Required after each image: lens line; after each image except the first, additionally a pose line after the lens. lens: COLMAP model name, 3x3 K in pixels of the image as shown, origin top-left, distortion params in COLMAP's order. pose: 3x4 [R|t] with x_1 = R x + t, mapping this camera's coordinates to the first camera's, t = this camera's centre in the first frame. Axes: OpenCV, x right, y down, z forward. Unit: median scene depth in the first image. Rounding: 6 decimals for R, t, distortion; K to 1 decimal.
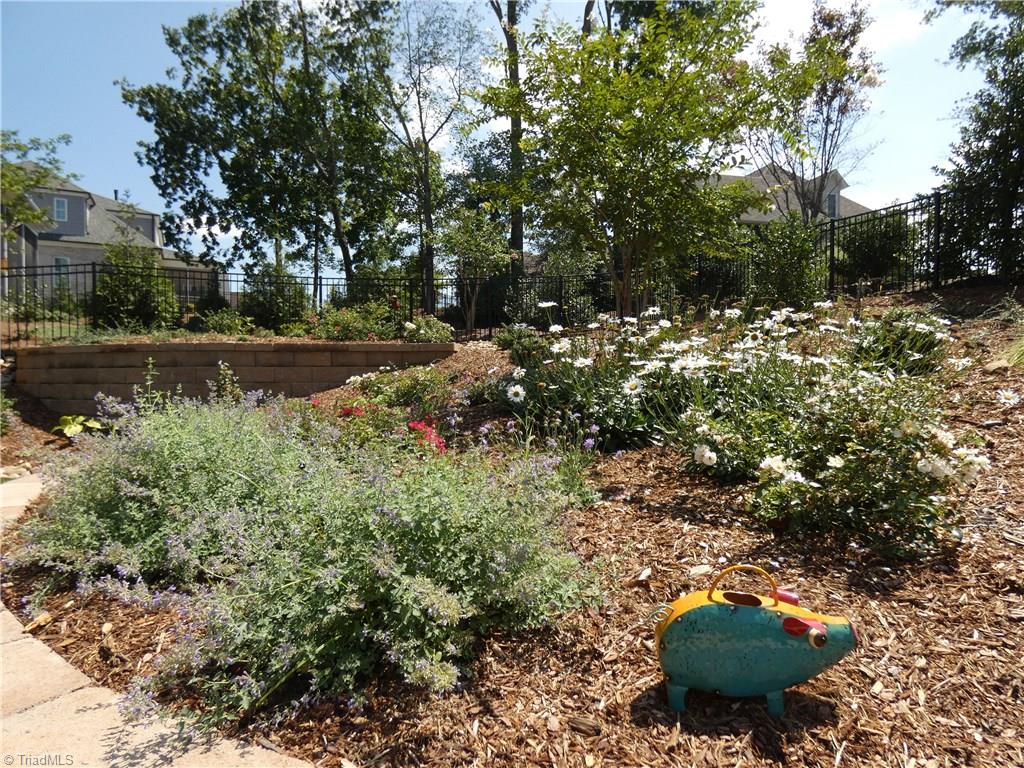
lens RADIAL K [[617.3, 0, 513.1], [0, 617.3, 381.0], [0, 0, 1]] dist [0.000456, -0.003041]
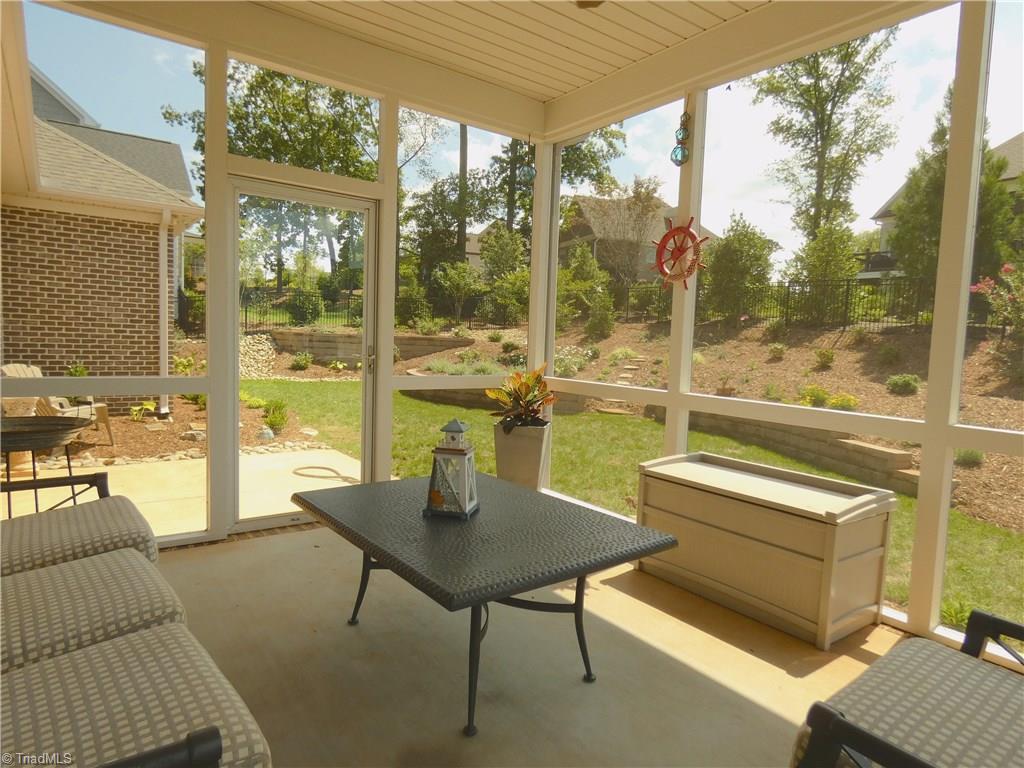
lens RADIAL K [[617.3, 0, 511.2], [0, 617.3, 385.2], [0, 0, 1]] dist [0.000456, -0.003041]
pose [[0.987748, 0.030161, 0.153112, -0.085678], [-0.040742, 0.996958, 0.066446, -0.011399], [-0.150642, -0.071871, 0.985972, -0.401859]]
